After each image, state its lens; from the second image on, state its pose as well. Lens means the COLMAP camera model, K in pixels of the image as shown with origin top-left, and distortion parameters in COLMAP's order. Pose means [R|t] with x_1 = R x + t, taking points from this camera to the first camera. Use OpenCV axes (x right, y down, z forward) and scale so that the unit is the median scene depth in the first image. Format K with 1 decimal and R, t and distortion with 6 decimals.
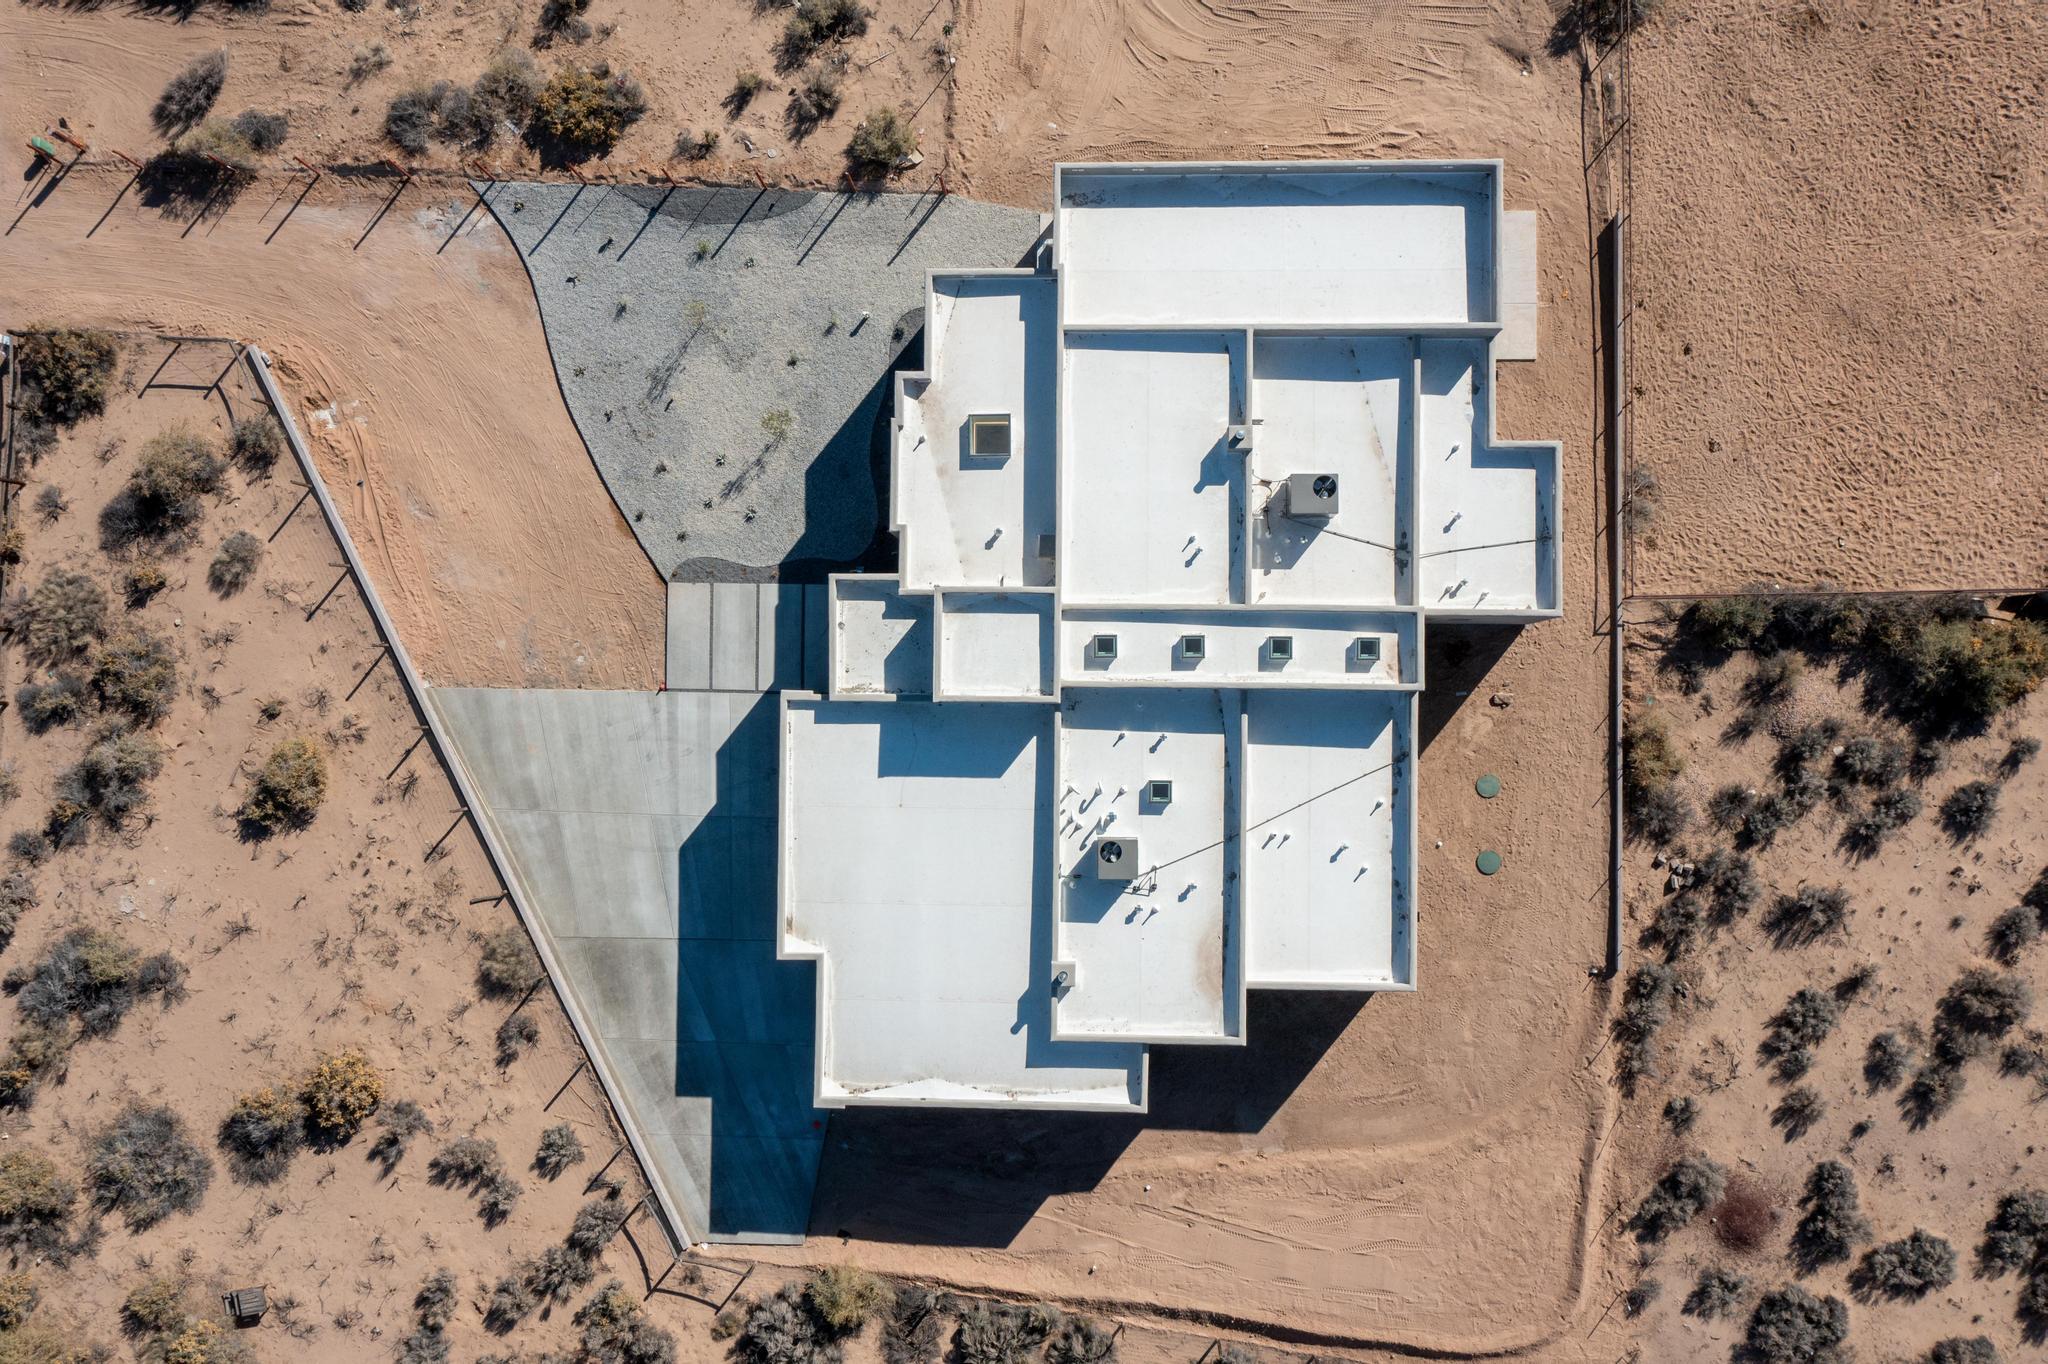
lens RADIAL K [[1658.7, 0, 1024.0], [0, 1658.7, 682.0], [0, 0, 1]] dist [0.001363, 0.007517]
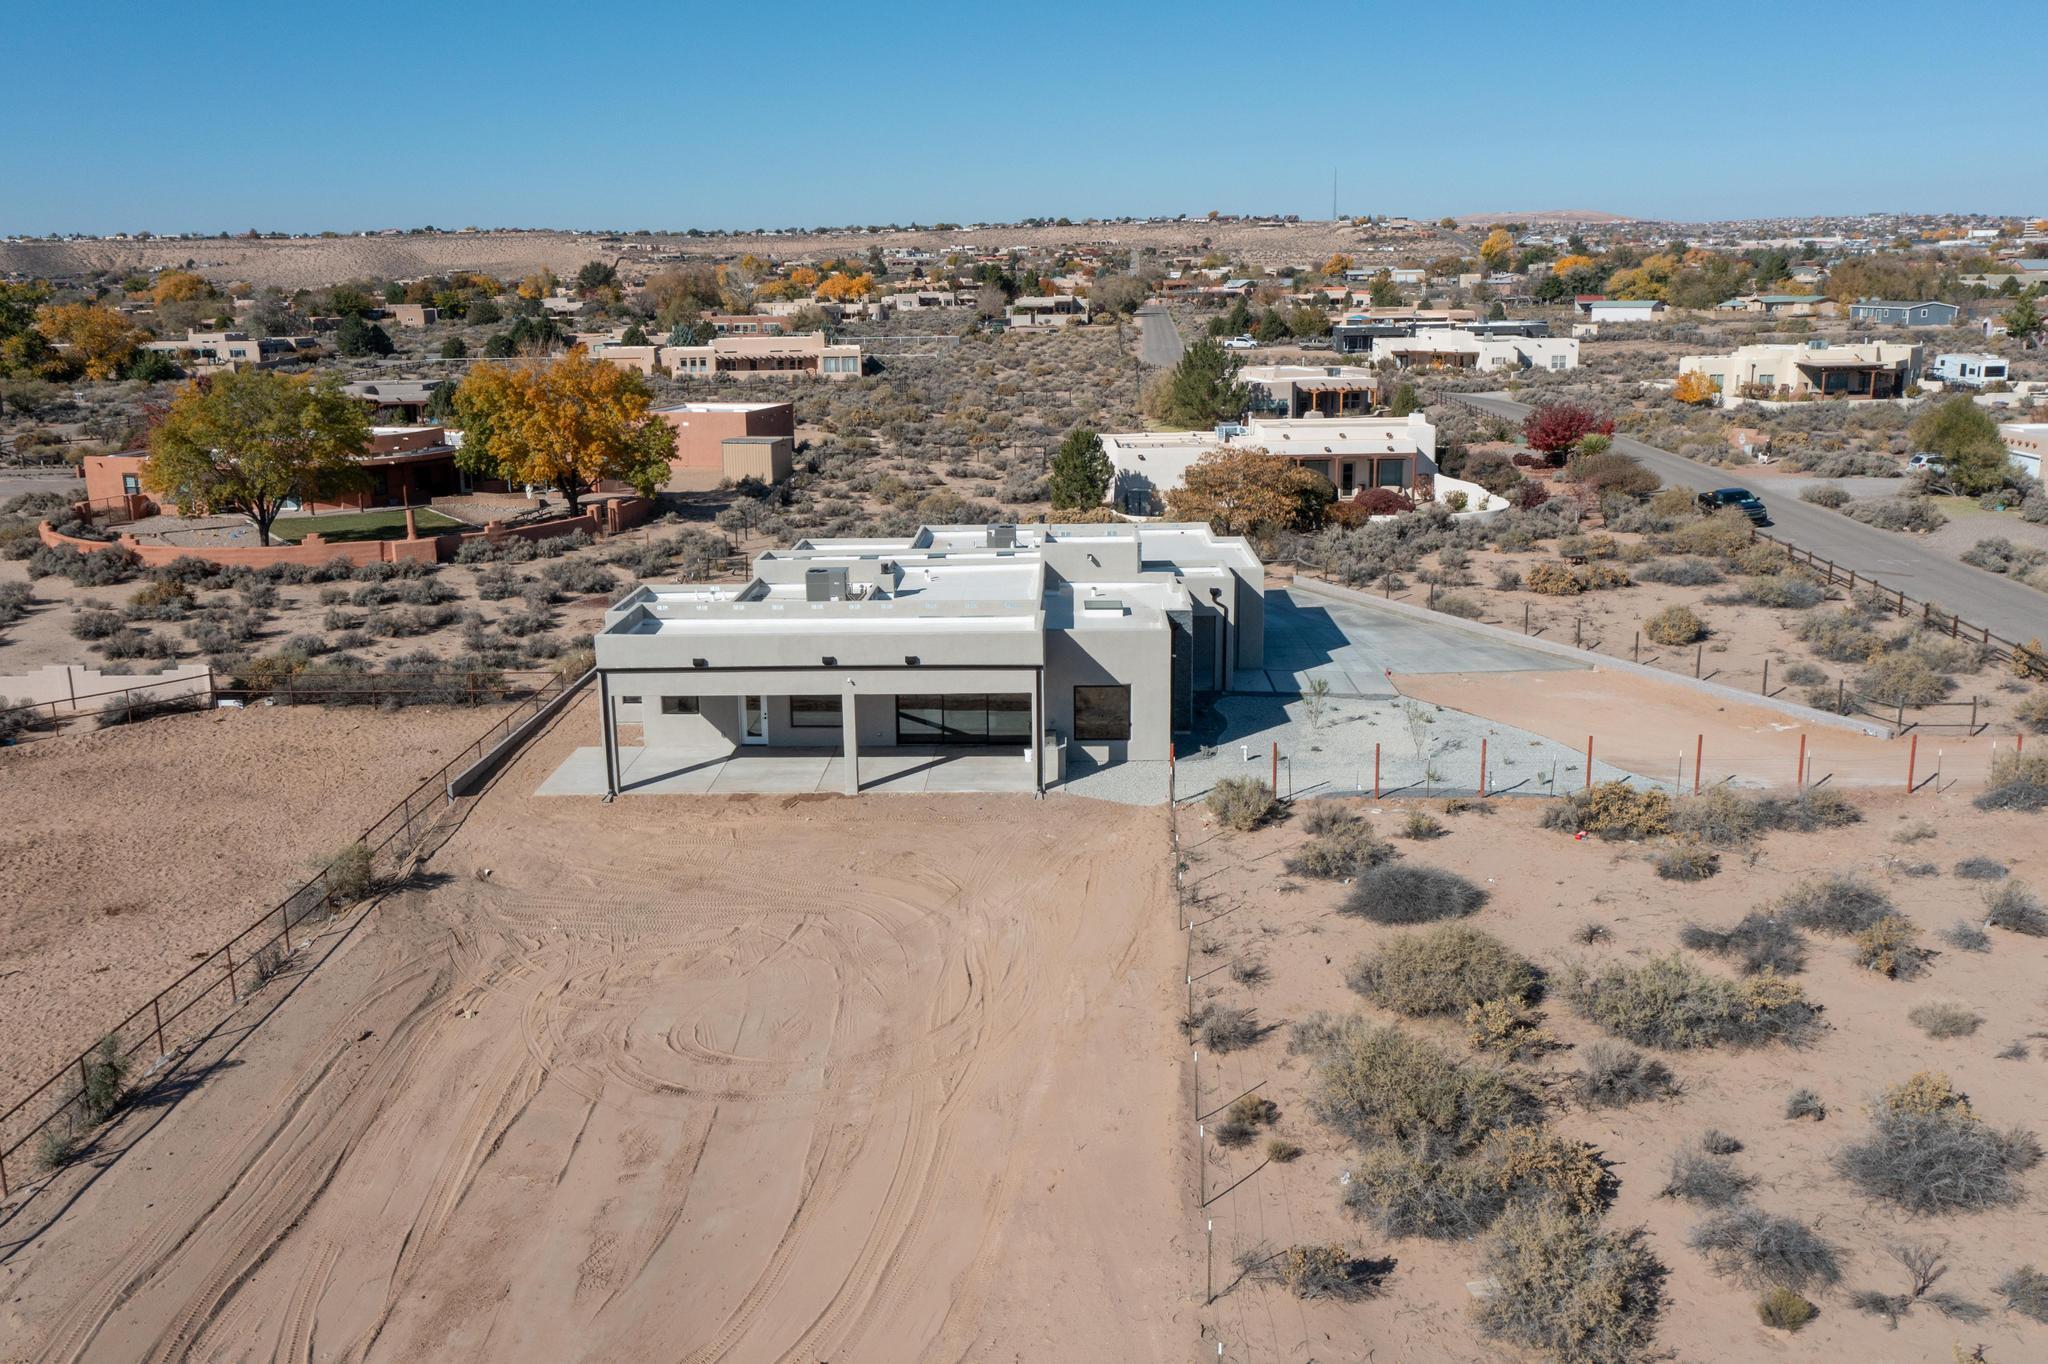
lens RADIAL K [[1658.7, 0, 1024.0], [0, 1658.7, 682.0], [0, 0, 1]] dist [0.001363, 0.007517]
pose [[-0.998858, 0.037919, 0.029082, 0.002149], [0.020870, -0.201319, 0.979303, -1.157727], [0.042989, 0.978791, 0.200298, 0.765158]]
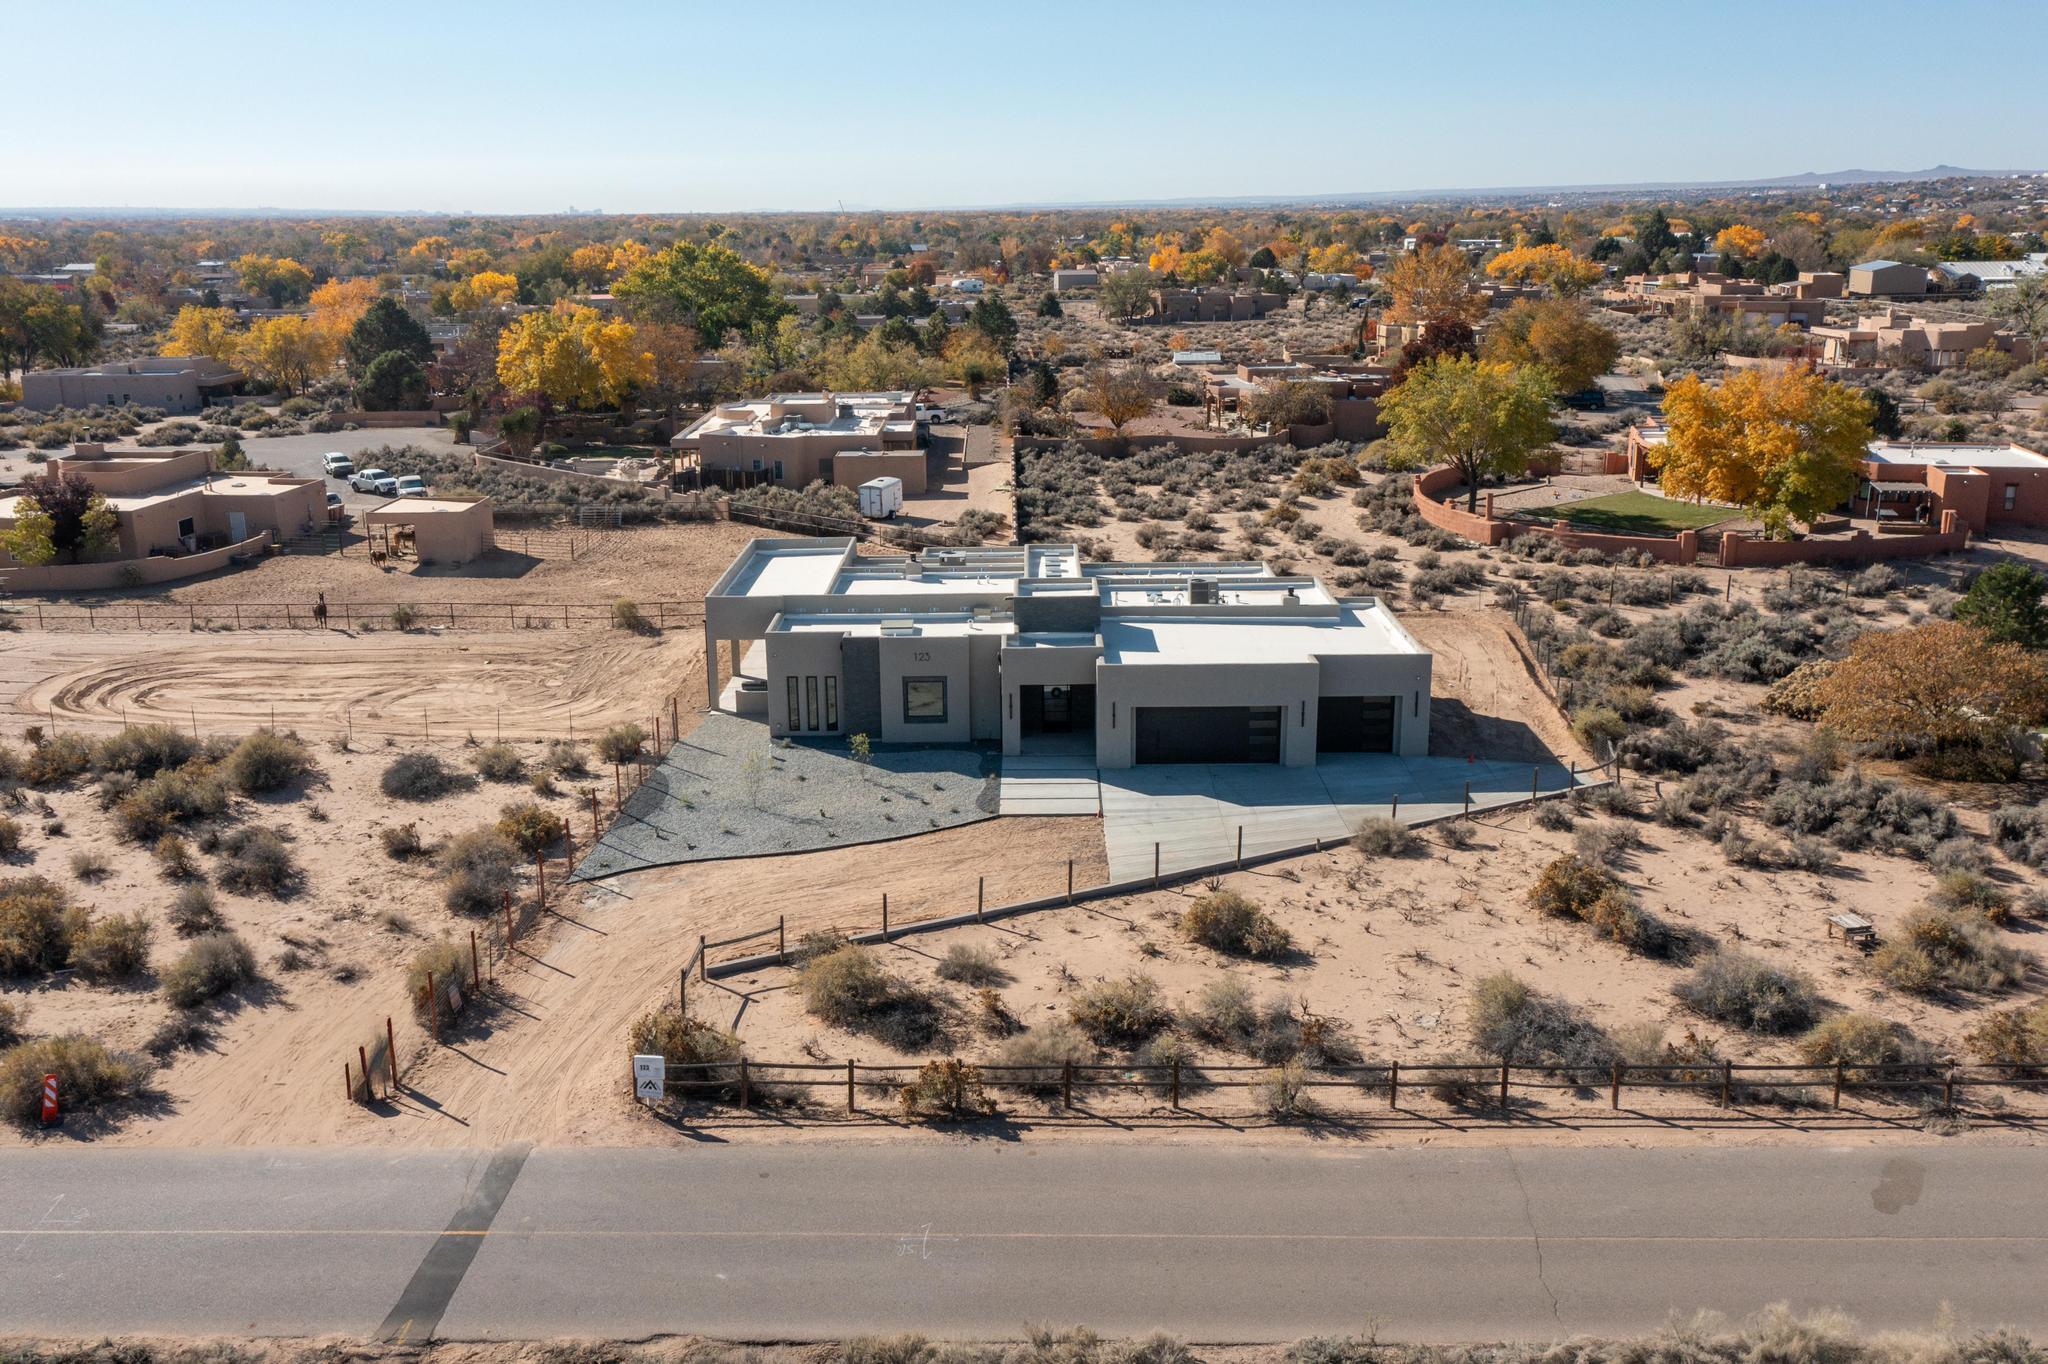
lens RADIAL K [[1693.6, 0, 1024.0], [0, 1693.6, 682.0], [0, 0, 1]] dist [-0.000014, 0.009338]
pose [[-0.009259, -0.233503, 0.972312, -1.247517], [0.999698, 0.019956, 0.014313, -0.061426], [-0.022745, 0.972151, 0.233248, 0.673880]]
